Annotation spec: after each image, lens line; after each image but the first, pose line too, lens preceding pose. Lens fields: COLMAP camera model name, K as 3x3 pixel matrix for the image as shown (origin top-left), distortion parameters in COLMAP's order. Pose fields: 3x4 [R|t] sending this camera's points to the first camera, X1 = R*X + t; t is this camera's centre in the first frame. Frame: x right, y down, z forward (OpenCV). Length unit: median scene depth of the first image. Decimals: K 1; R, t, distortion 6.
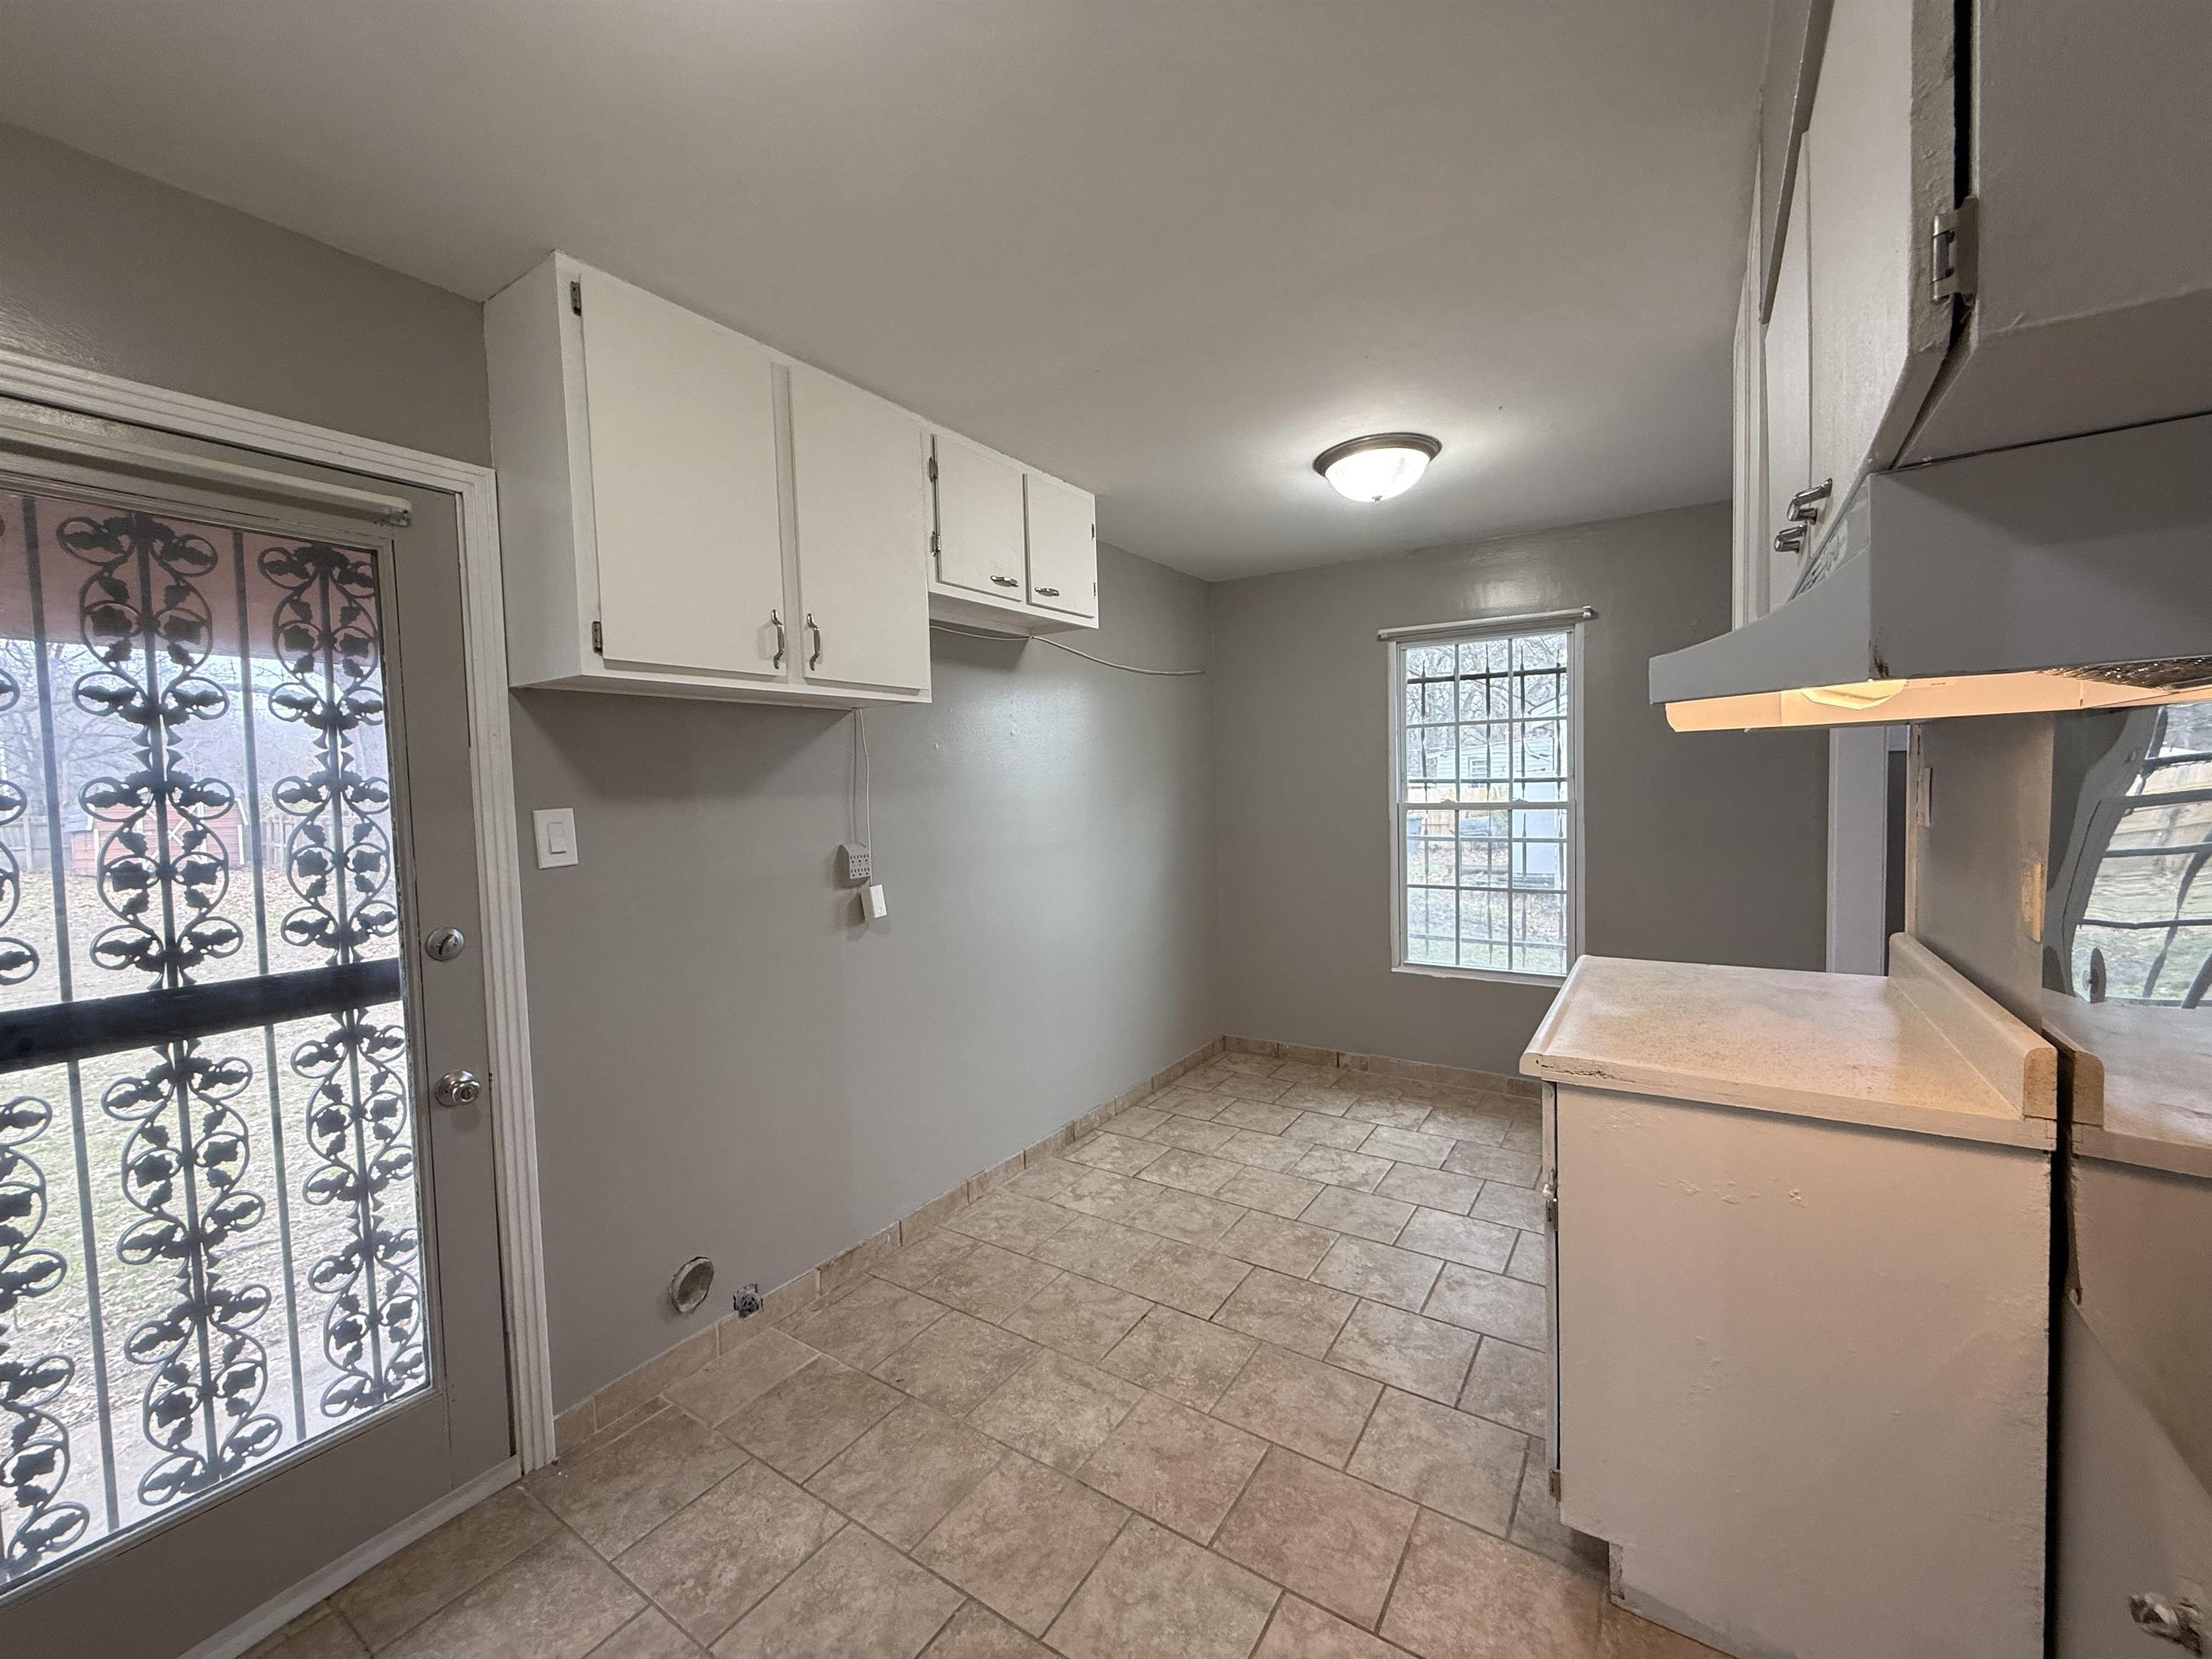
lens RADIAL K [[881.5, 0, 1100.4], [0, 881.5, 826.0], [0, 0, 1]] dist [-0.000197, 0.000249]
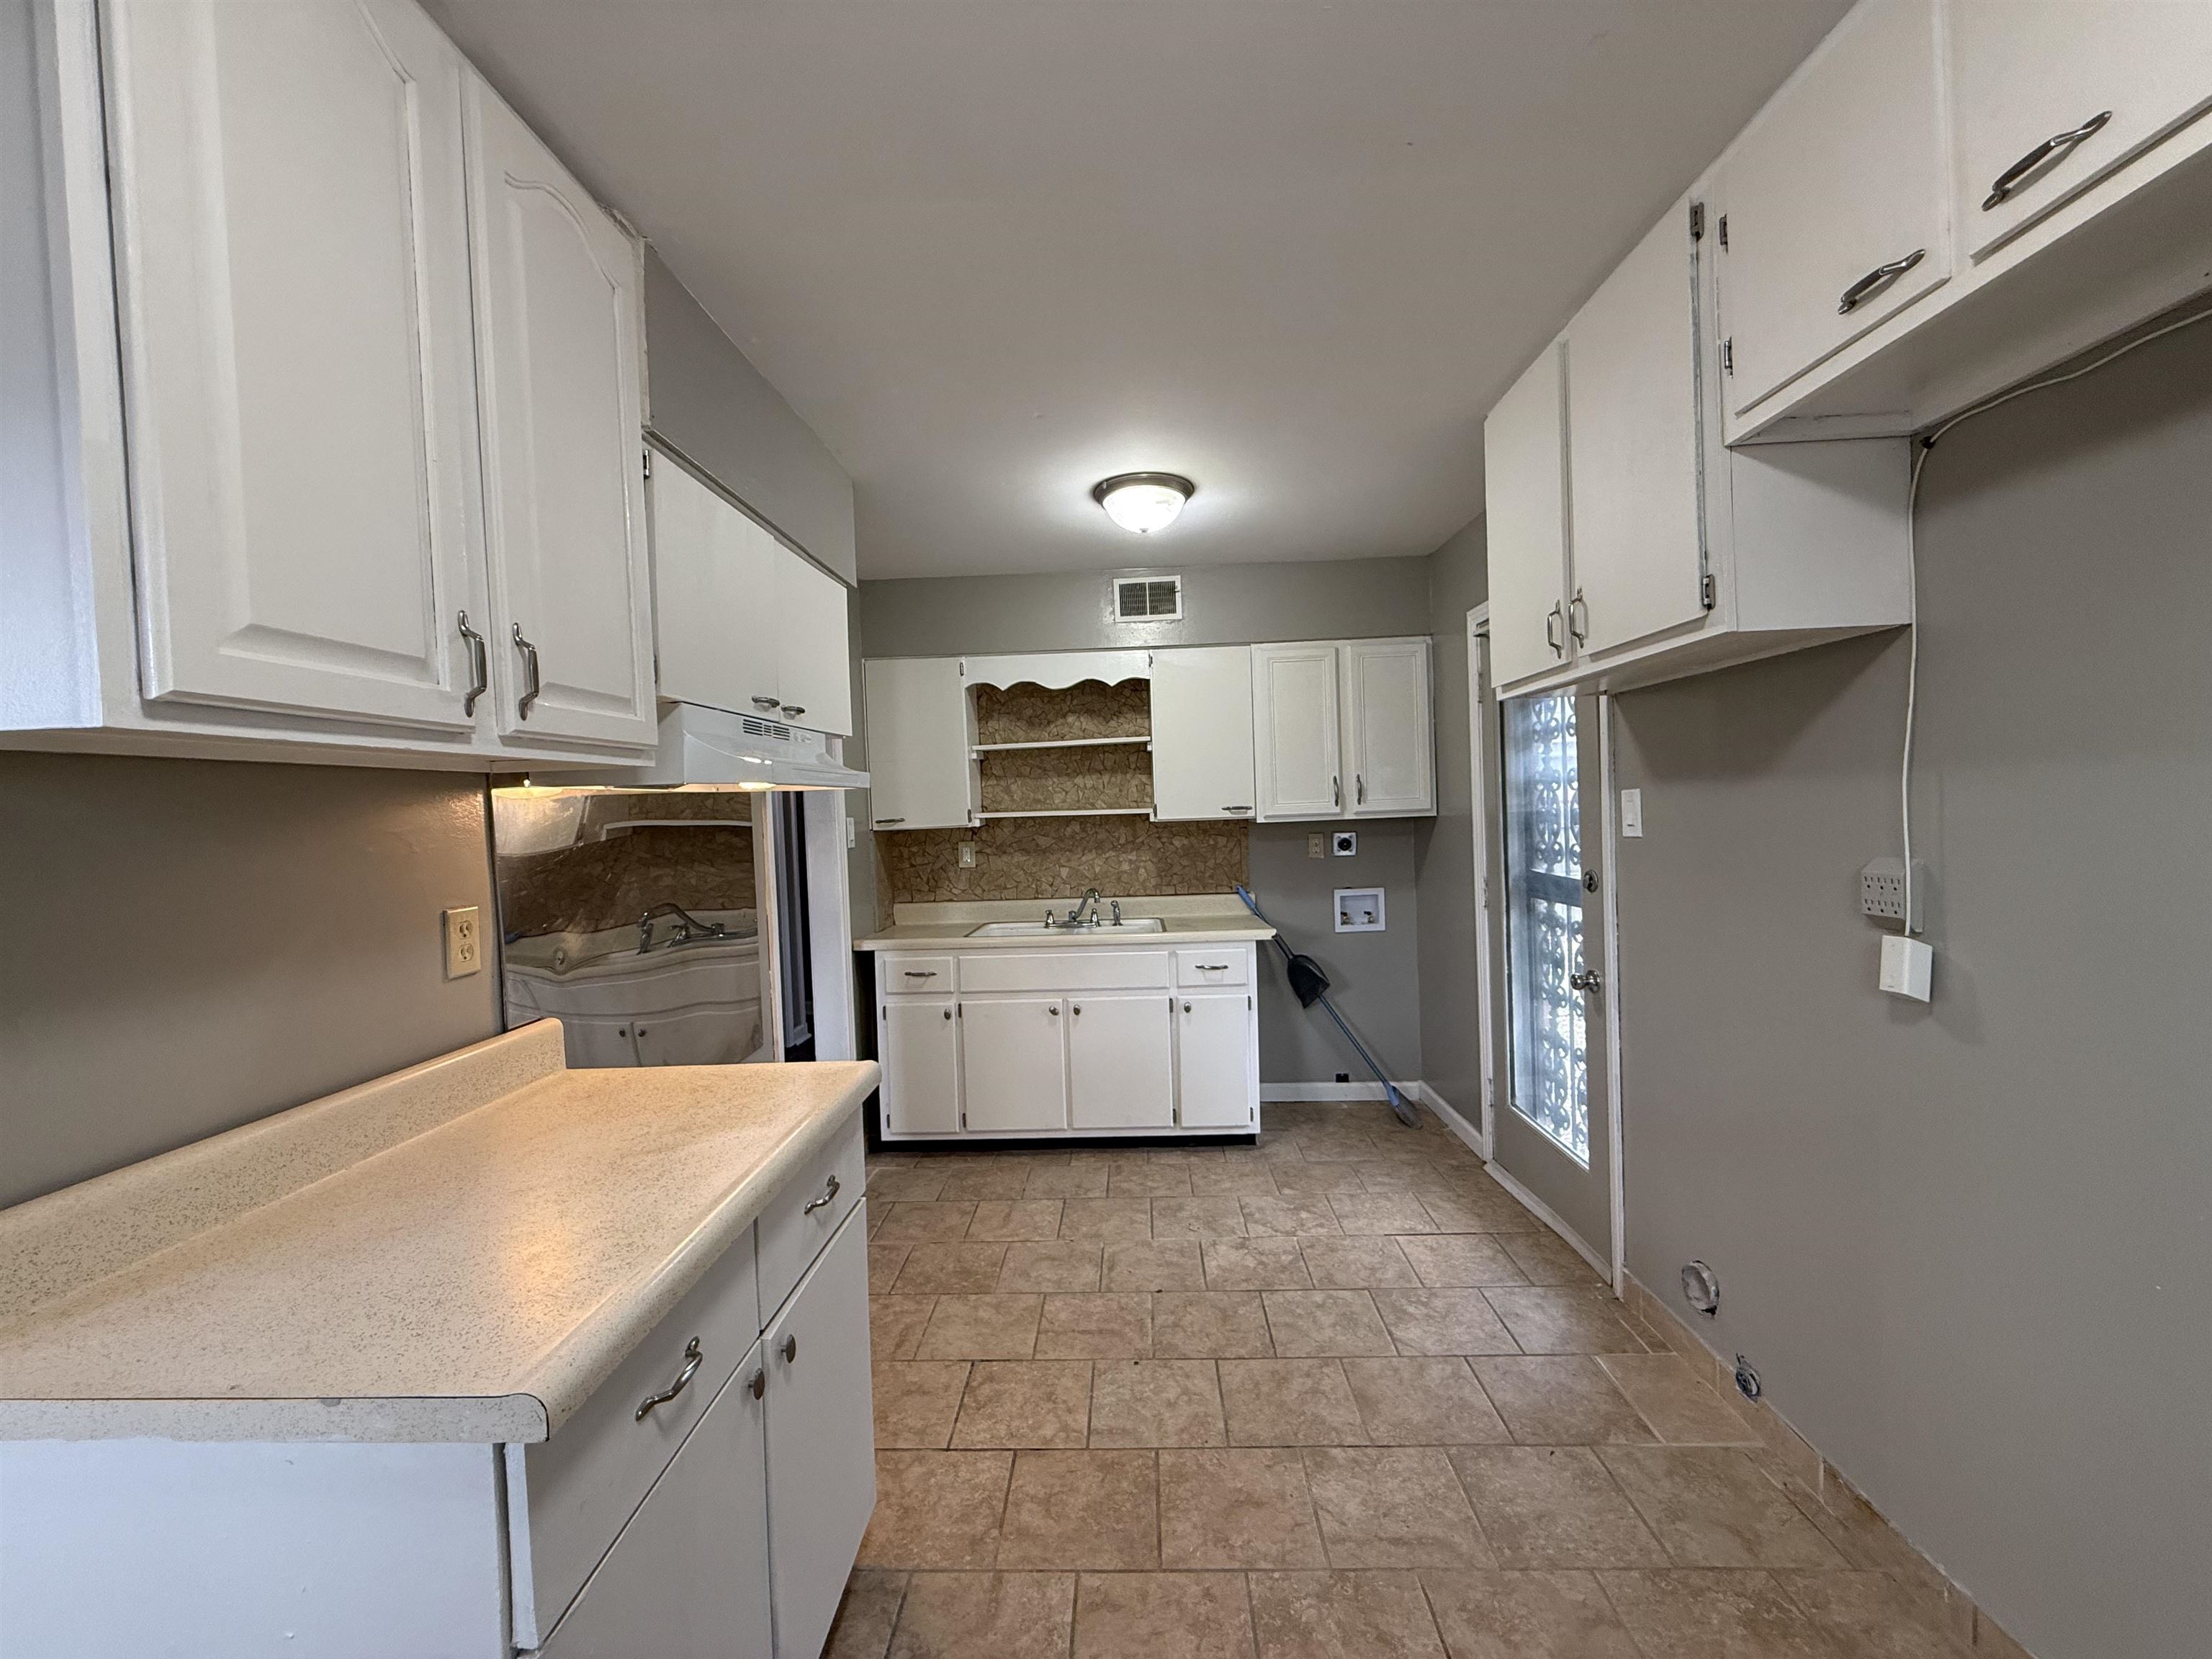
lens RADIAL K [[881.5, 0, 1099.9], [0, 881.5, 829.1], [0, 0, 1]] dist [-0.000197, 0.000249]
pose [[-0.852222, 0.071573, -0.518262, 0.467840], [0.036349, 0.996305, 0.077819, -0.063586], [0.521916, 0.047481, -0.851674, 1.218908]]
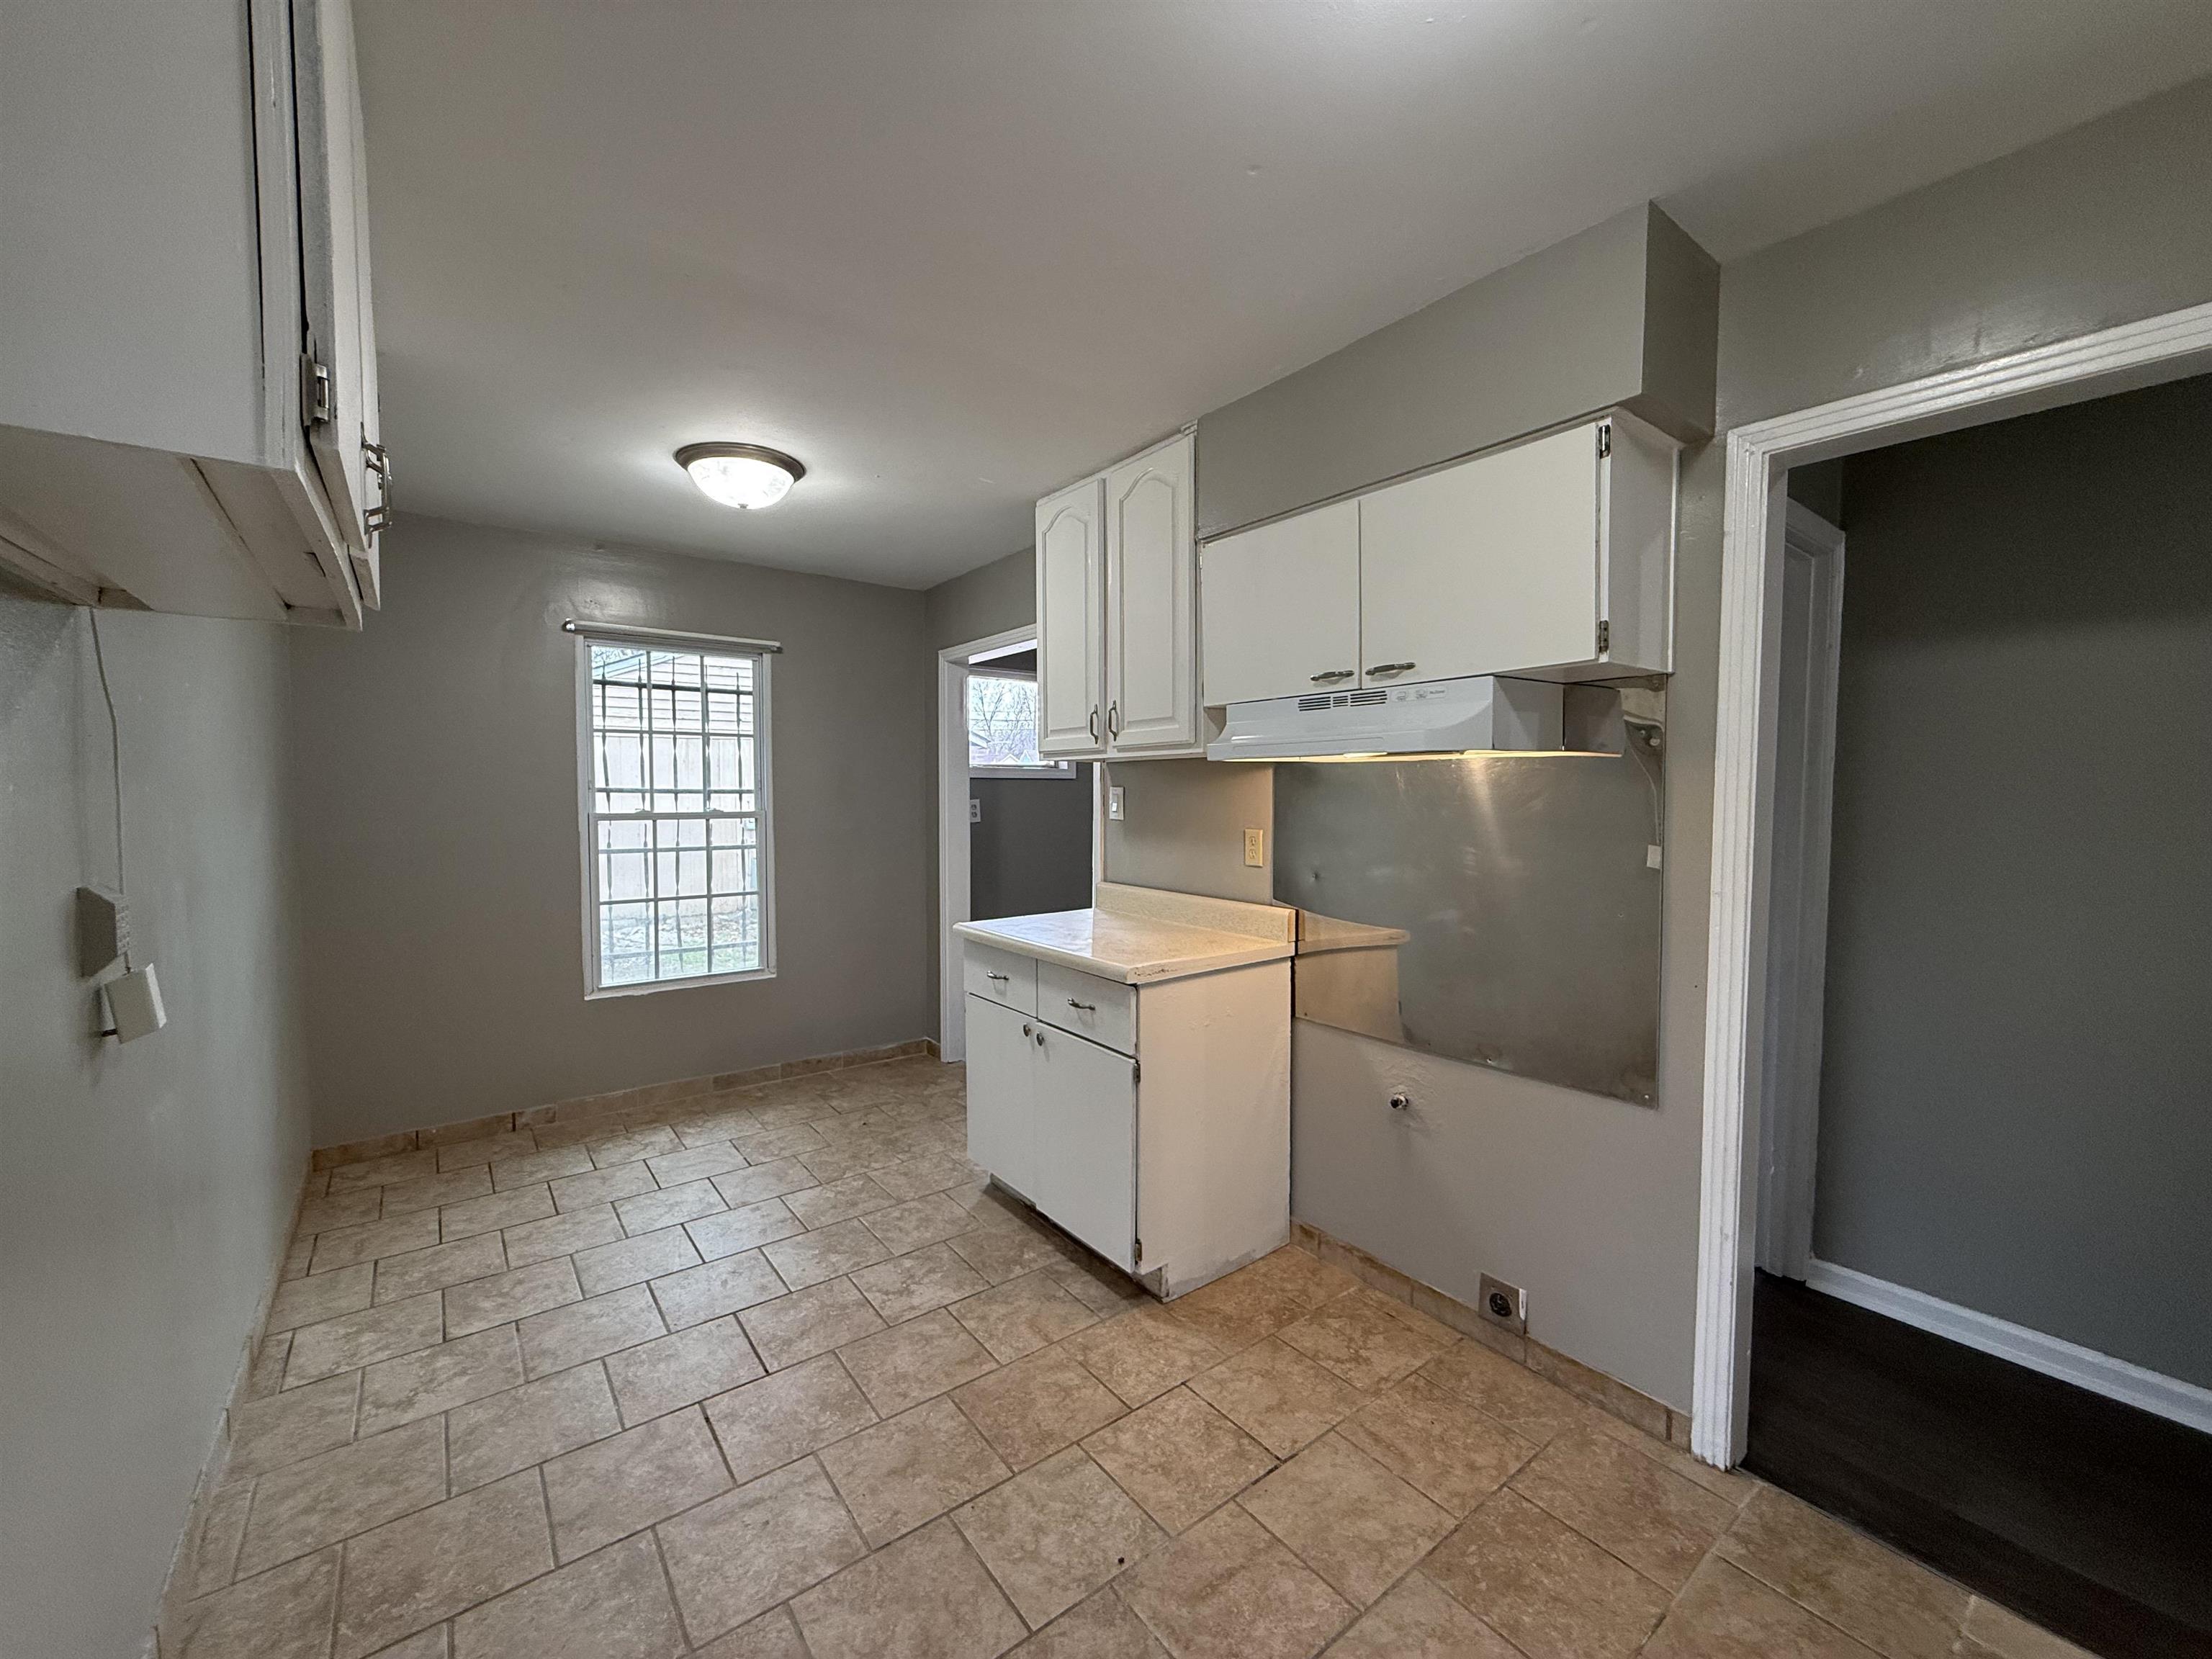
lens RADIAL K [[881.5, 0, 1101.2], [0, 881.5, 826.3], [0, 0, 1]] dist [-0.000197, 0.000249]
pose [[0.328100, -0.013659, 0.944544, -0.553315], [0.035040, 0.999383, 0.002281, 0.005902], [-0.943993, 0.032349, 0.328376, 0.323215]]
